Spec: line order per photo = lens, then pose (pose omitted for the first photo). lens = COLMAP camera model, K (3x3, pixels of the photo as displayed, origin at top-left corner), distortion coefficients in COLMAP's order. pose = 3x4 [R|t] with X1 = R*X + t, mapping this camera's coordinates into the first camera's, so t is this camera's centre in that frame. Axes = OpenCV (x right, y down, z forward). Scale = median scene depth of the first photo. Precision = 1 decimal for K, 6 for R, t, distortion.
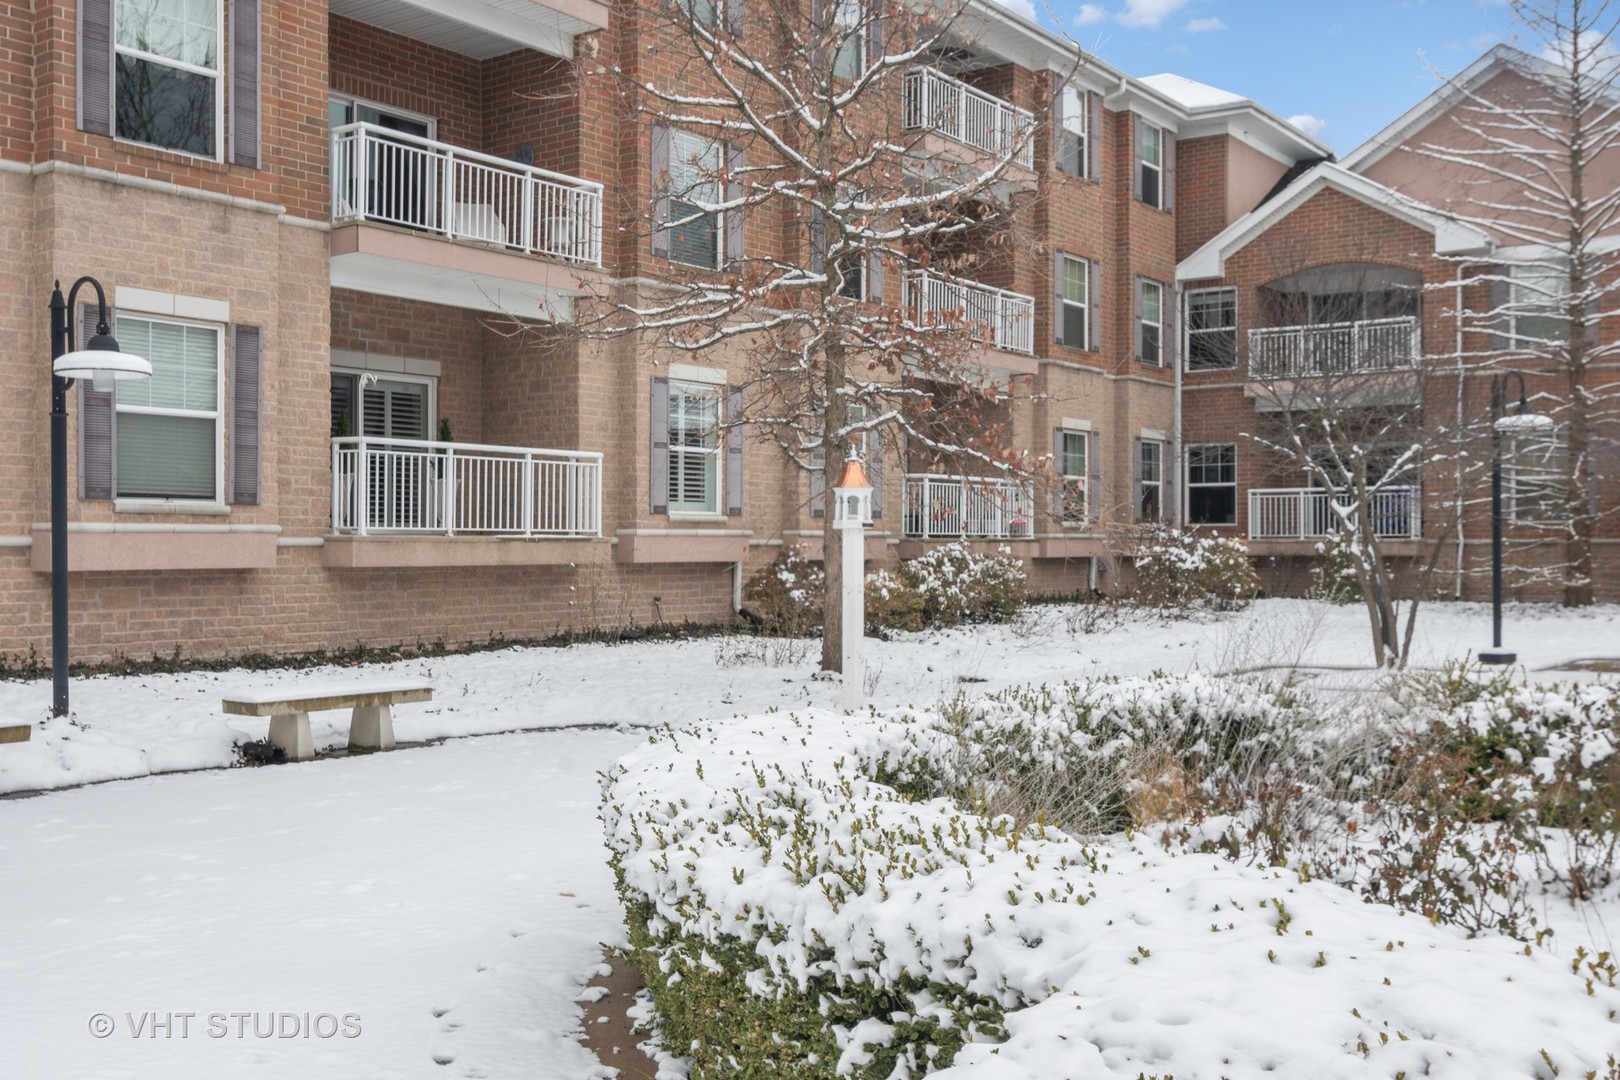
lens RADIAL K [[1635.0, 0, 808.7], [0, 1635.0, 539.5], [0, 0, 1]] dist [-0.004168, 0.000000]
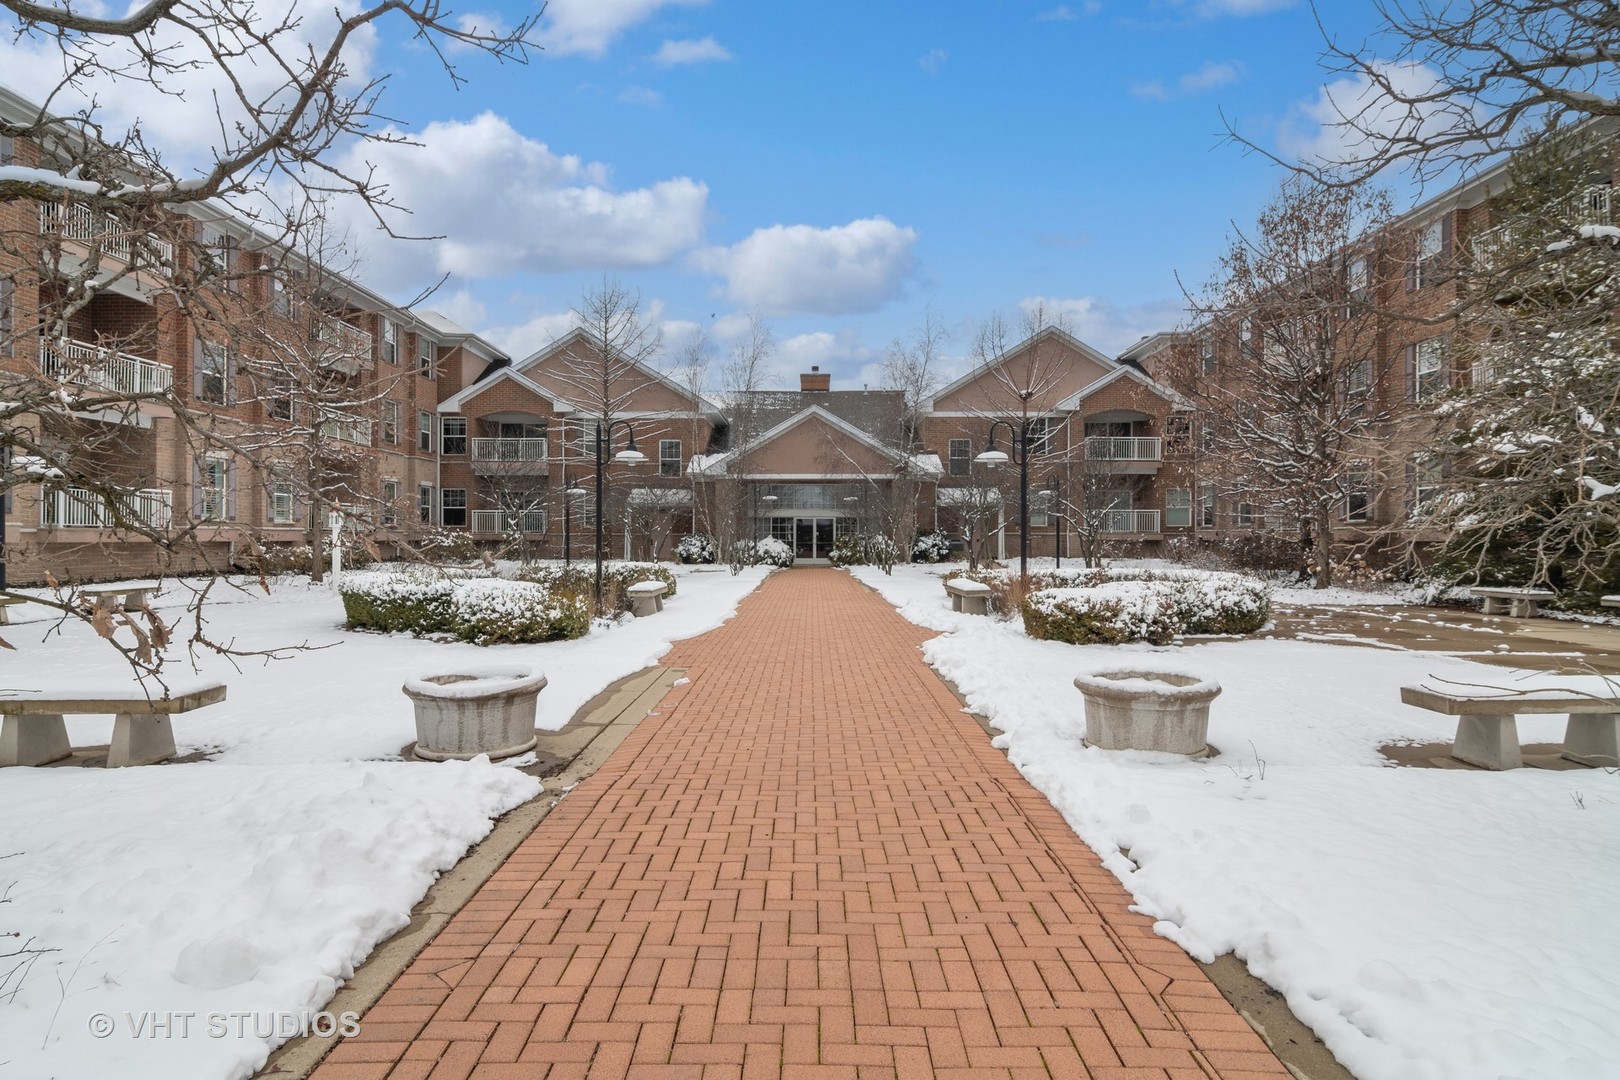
lens RADIAL K [[964.7, 0, 807.8], [0, 964.7, 542.1], [0, 0, 1]] dist [-0.000776, 0.000036]
pose [[0.821134, -0.000613, 0.570735, -0.111231], [-0.003653, 0.999973, 0.006330, 0.002635], [-0.570724, -0.007283, 0.821110, -0.357968]]
